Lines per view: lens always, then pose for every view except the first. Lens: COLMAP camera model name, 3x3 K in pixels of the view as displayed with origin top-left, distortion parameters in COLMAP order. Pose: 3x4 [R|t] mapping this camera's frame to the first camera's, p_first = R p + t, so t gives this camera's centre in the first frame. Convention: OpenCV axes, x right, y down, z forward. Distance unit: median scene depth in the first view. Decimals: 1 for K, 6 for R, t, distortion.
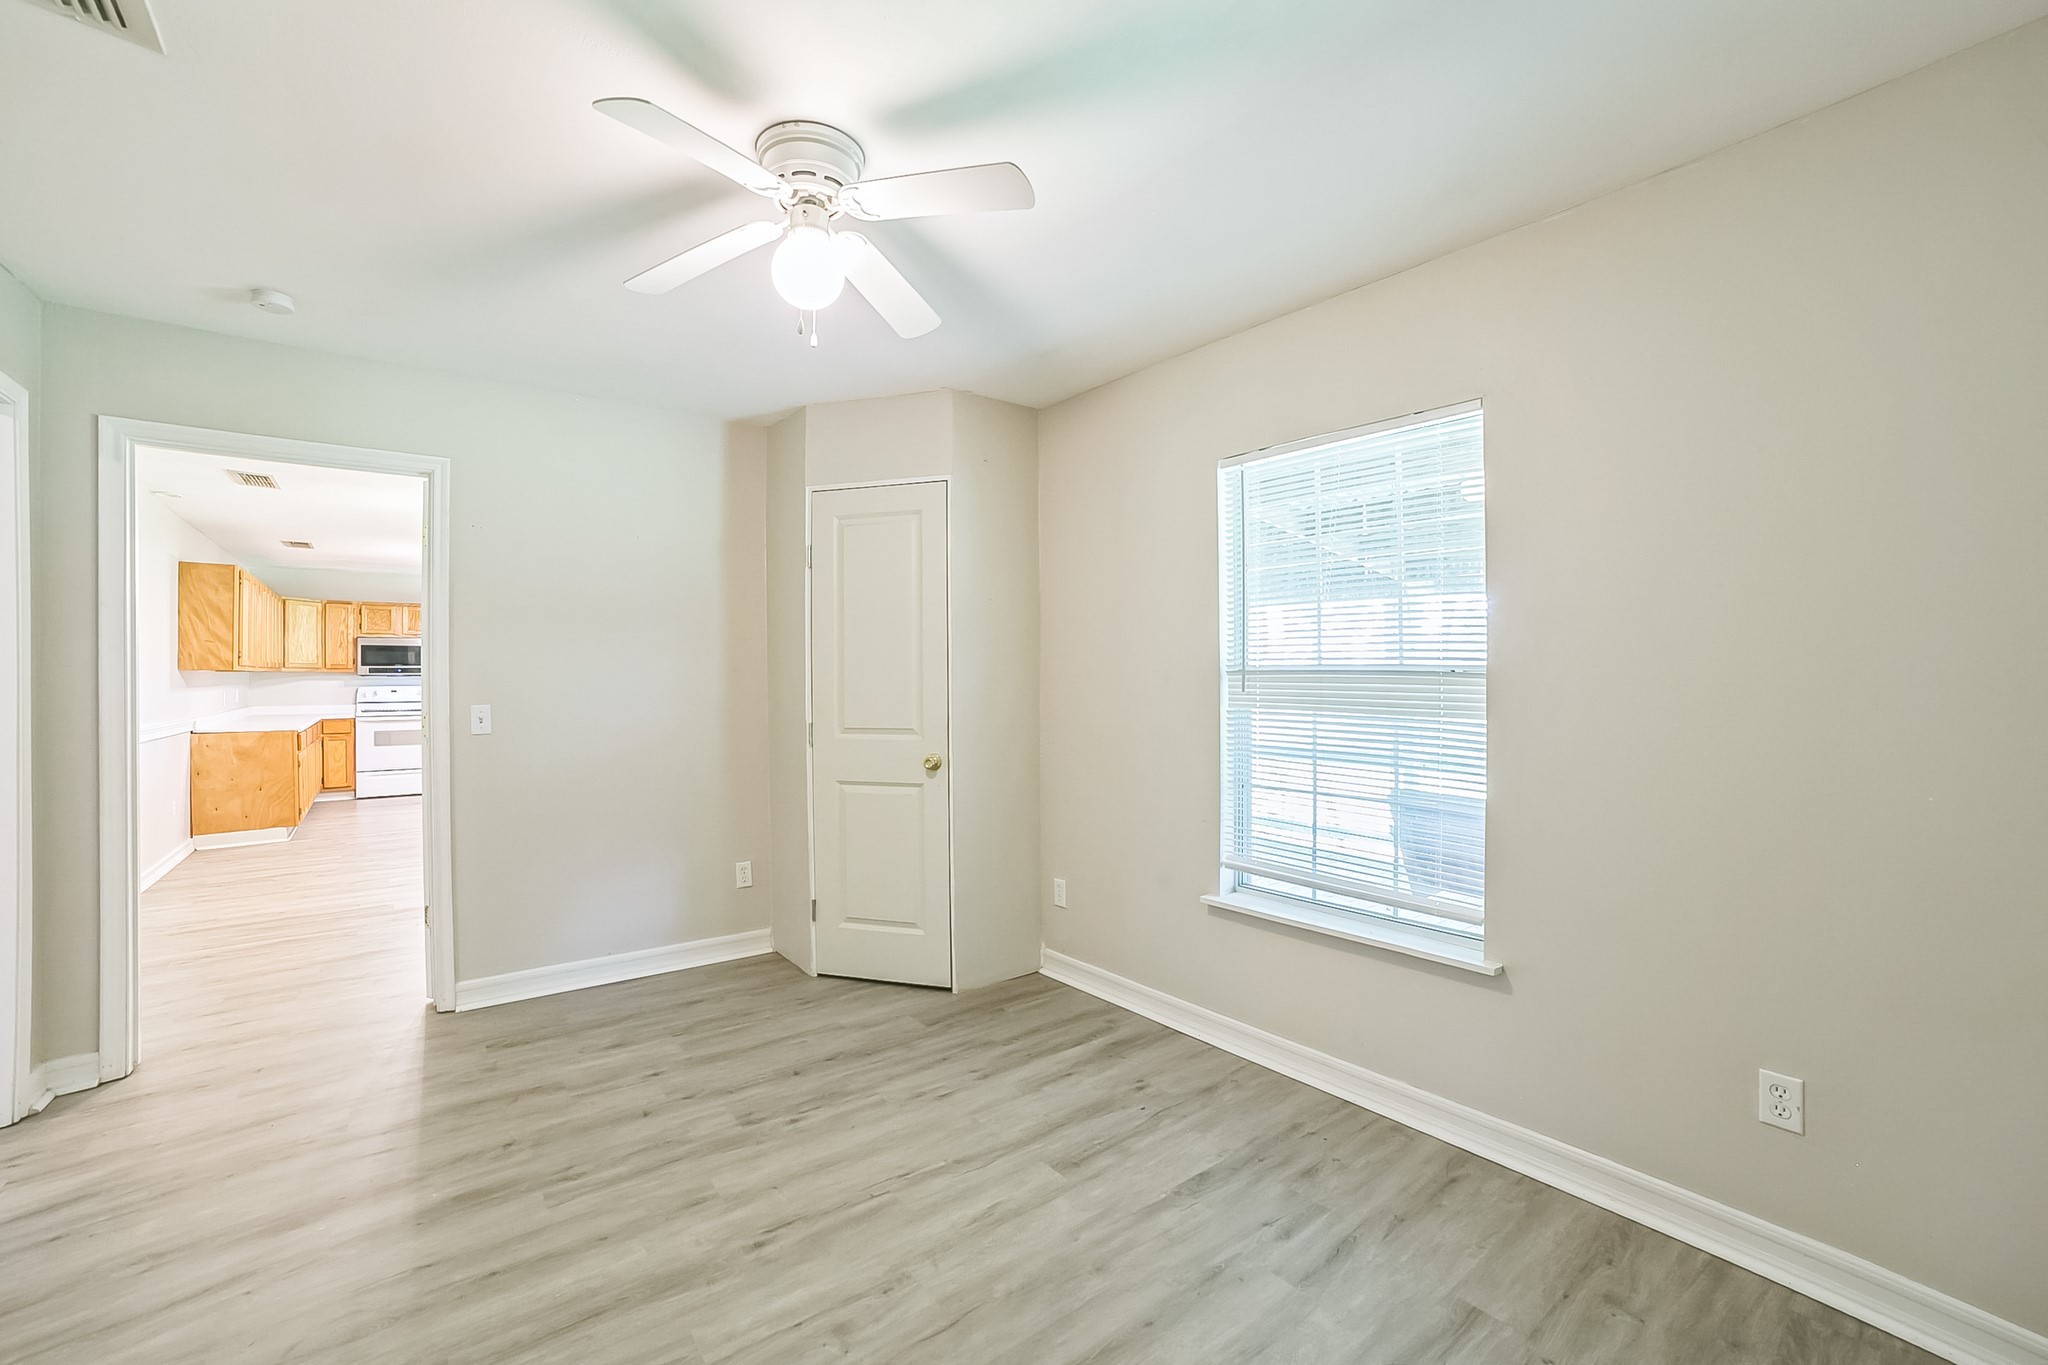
lens RADIAL K [[837.7, 0, 1019.8], [0, 837.7, 667.7], [0, 0, 1]] dist [-0.000910, 0.000231]
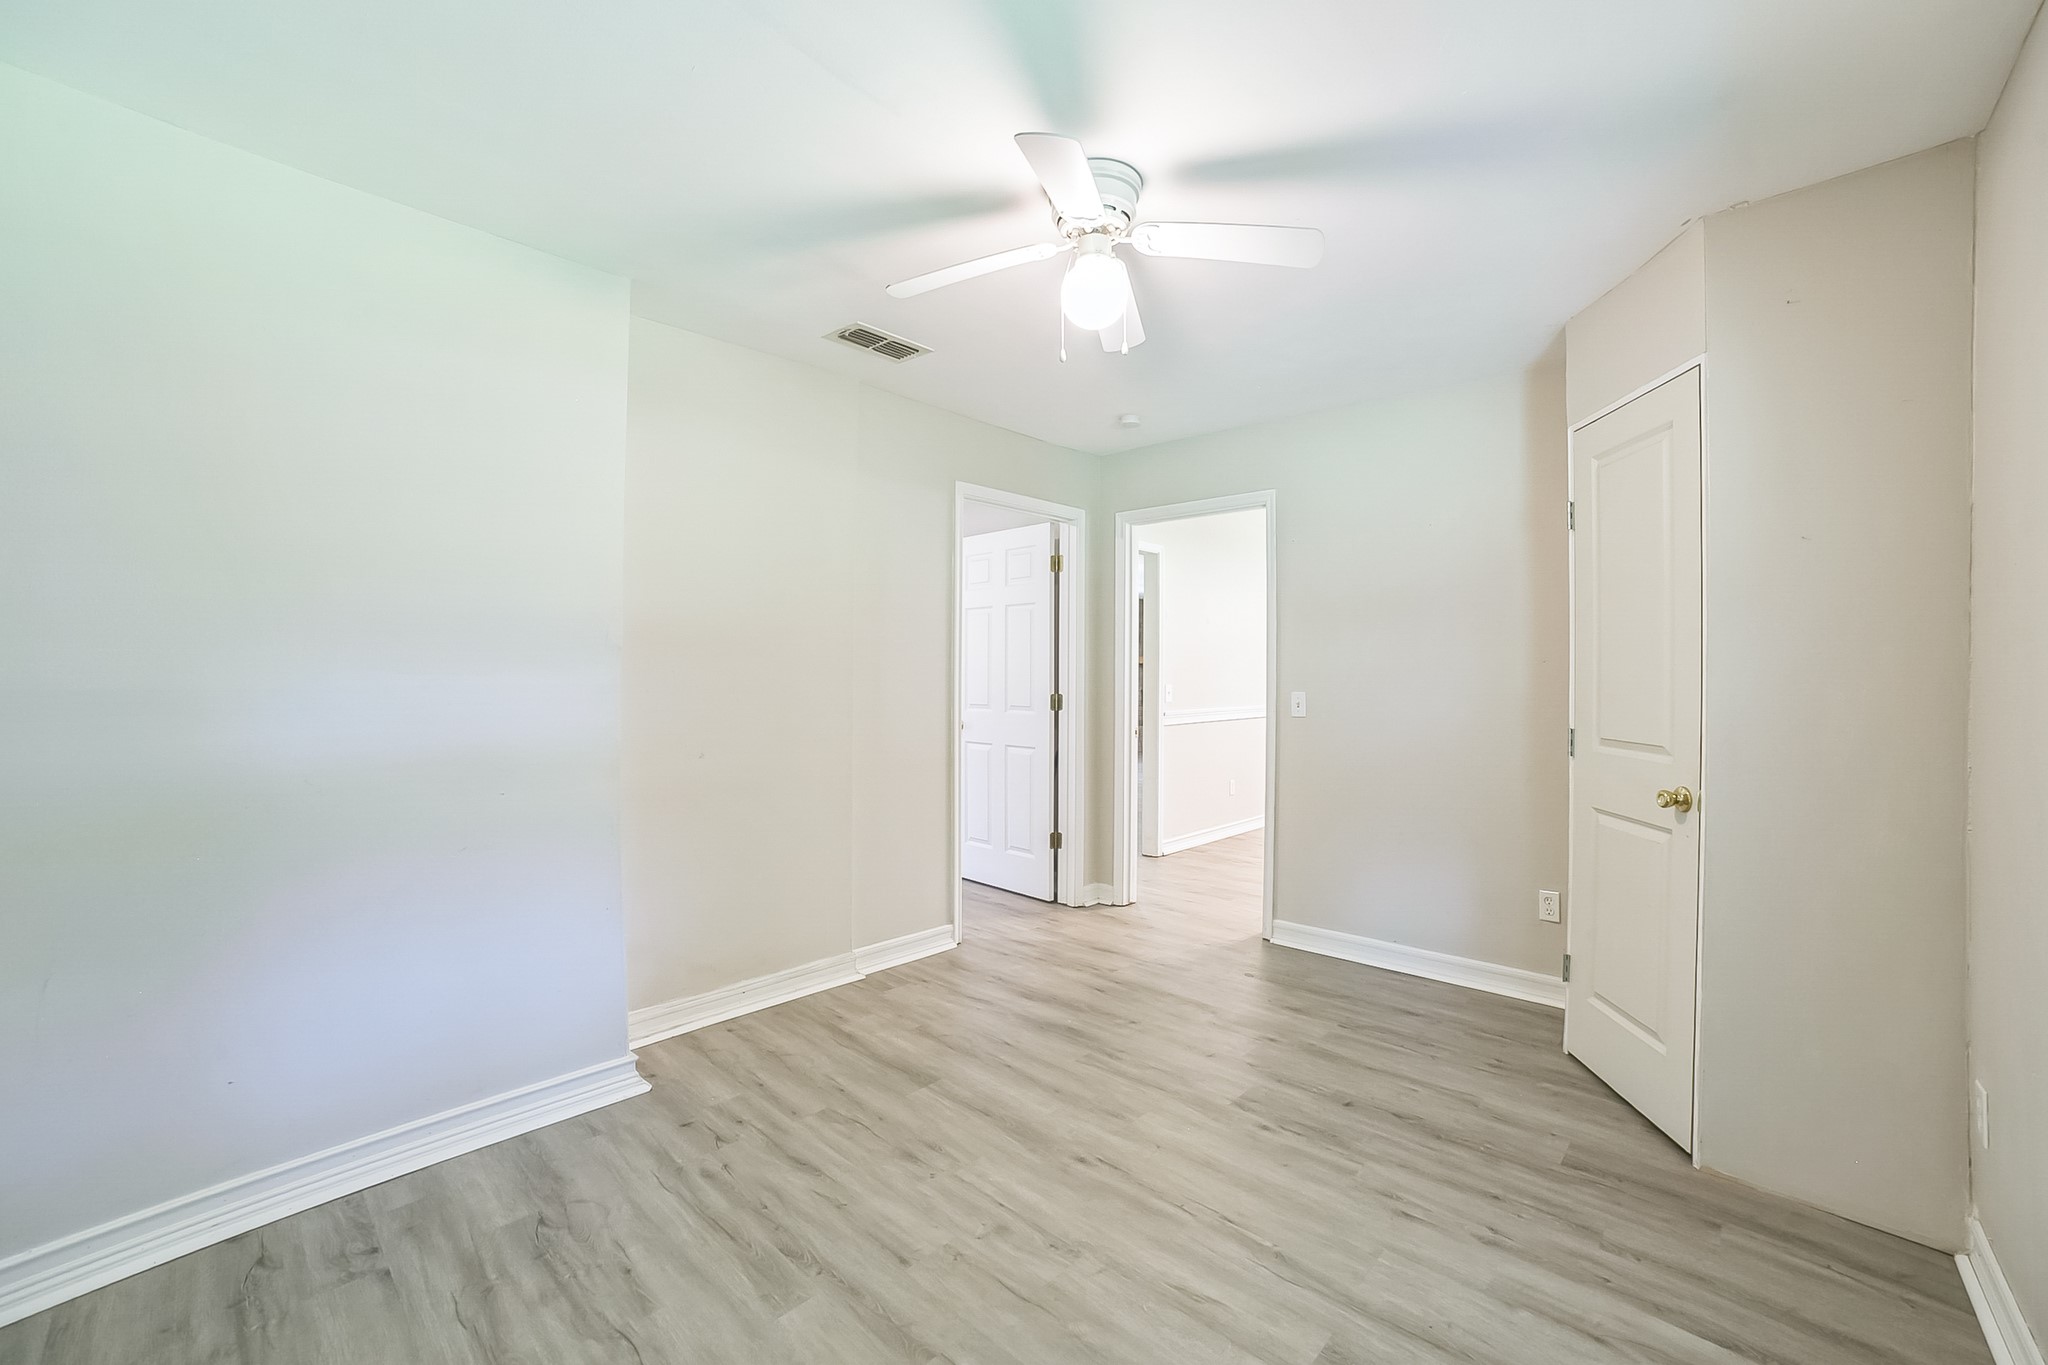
lens RADIAL K [[820.3, 0, 1025.7], [0, 820.3, 656.0], [0, 0, 1]] dist [-0.088136, 0.037470]
pose [[0.166744, -0.032964, -0.985449, 0.542085], [0.017427, 0.999383, -0.030481, 0.016040], [0.985846, -0.012091, 0.167216, 0.515550]]
